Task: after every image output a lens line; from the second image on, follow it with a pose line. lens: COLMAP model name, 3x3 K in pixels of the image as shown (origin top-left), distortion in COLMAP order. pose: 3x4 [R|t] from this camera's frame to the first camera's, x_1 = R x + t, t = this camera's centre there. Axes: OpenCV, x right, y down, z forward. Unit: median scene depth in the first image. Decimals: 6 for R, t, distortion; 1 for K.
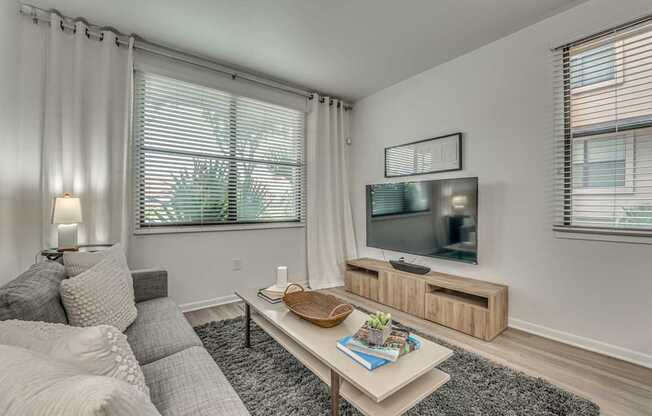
lens RADIAL K [[267.7, 0, 318.1], [0, 267.7, 207.7], [0, 0, 1]] dist [-0.021073, -0.000299]
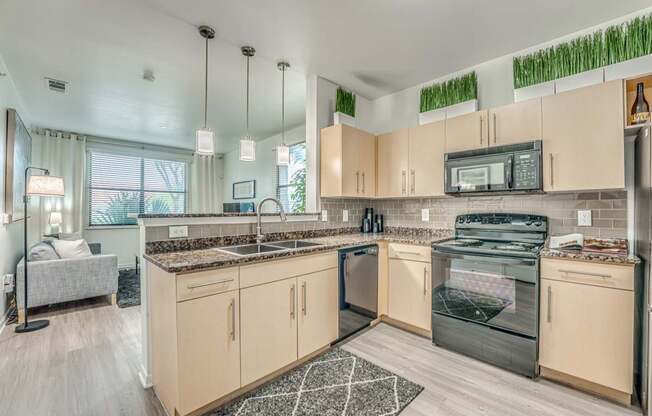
lens RADIAL K [[267.7, 0, 320.0], [0, 267.7, 210.3], [0, 0, 1]] dist [-0.021073, -0.000299]
pose [[0.992885, -0.001324, 0.119067, 0.912347], [0.002758, 0.999926, -0.011882, -0.020880], [-0.119042, 0.012126, 0.992815, -1.309167]]
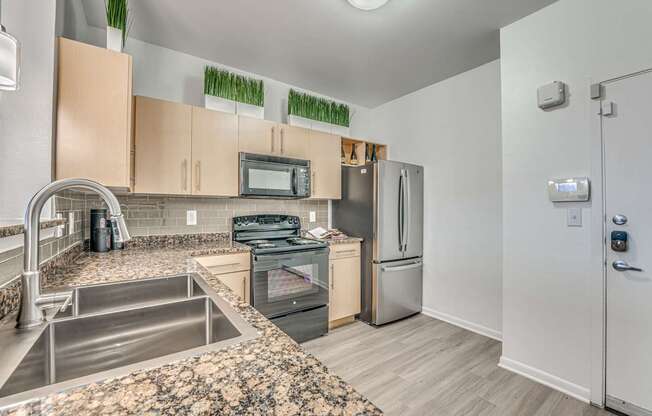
lens RADIAL K [[267.7, 0, 332.3], [0, 267.7, 208.2], [0, 0, 1]] dist [-0.021073, -0.000299]
pose [[0.026012, 0.010393, 0.999608, 0.546363], [0.012546, 0.999864, -0.010722, -0.031567], [-0.999583, 0.012820, 0.025878, -0.681553]]
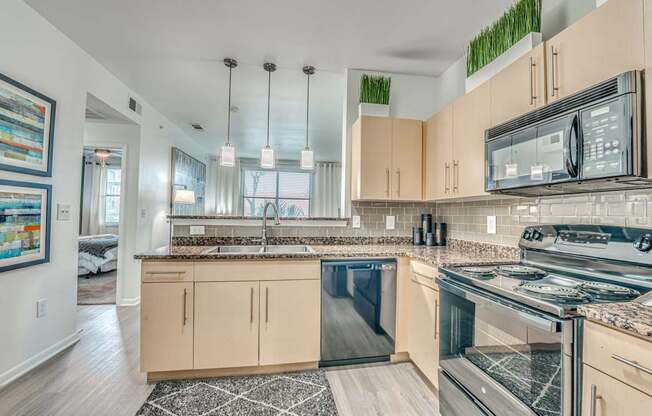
lens RADIAL K [[267.7, 0, 323.7], [0, 267.7, 210.3], [0, 0, 1]] dist [-0.021073, -0.000299]
pose [[0.878133, 0.004747, -0.478393, 1.494329], [-0.020498, 0.999406, -0.027708, -0.023834], [0.477978, 0.034138, 0.877708, -1.113668]]
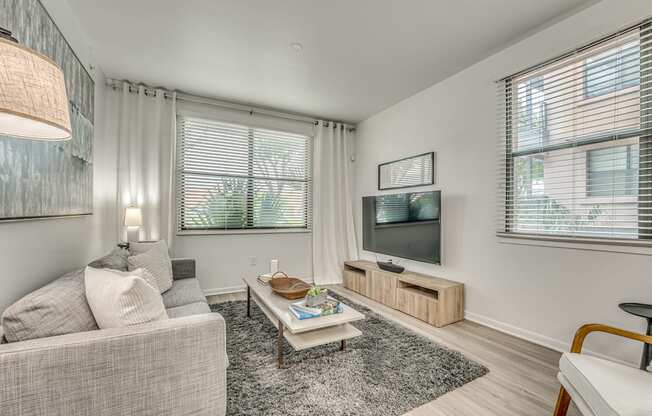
lens RADIAL K [[267.7, 0, 319.6], [0, 267.7, 216.5], [0, 0, 1]] dist [-0.021073, -0.000299]
pose [[0.987212, 0.003895, -0.159367, 0.265064], [-0.004041, 0.999992, -0.000596, 0.002484], [0.159363, 0.001232, 0.987219, -0.253197]]
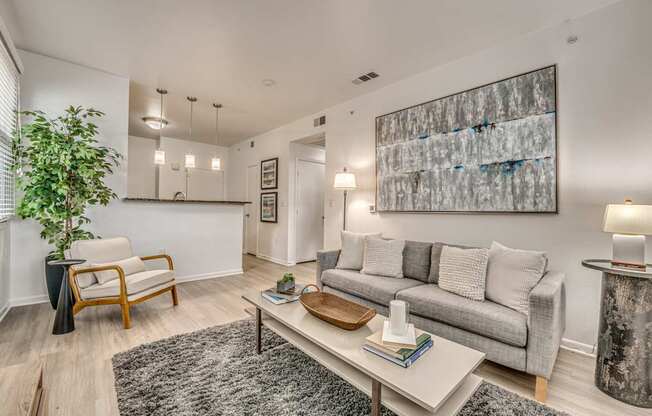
lens RADIAL K [[267.7, 0, 325.2], [0, 267.7, 207.1], [0, 0, 1]] dist [-0.021073, -0.000299]
pose [[-0.994674, -0.015176, -0.101946, 0.116038], [-0.015562, 0.999874, 0.002992, -0.000946], [0.101888, 0.004562, -0.994785, 1.423161]]
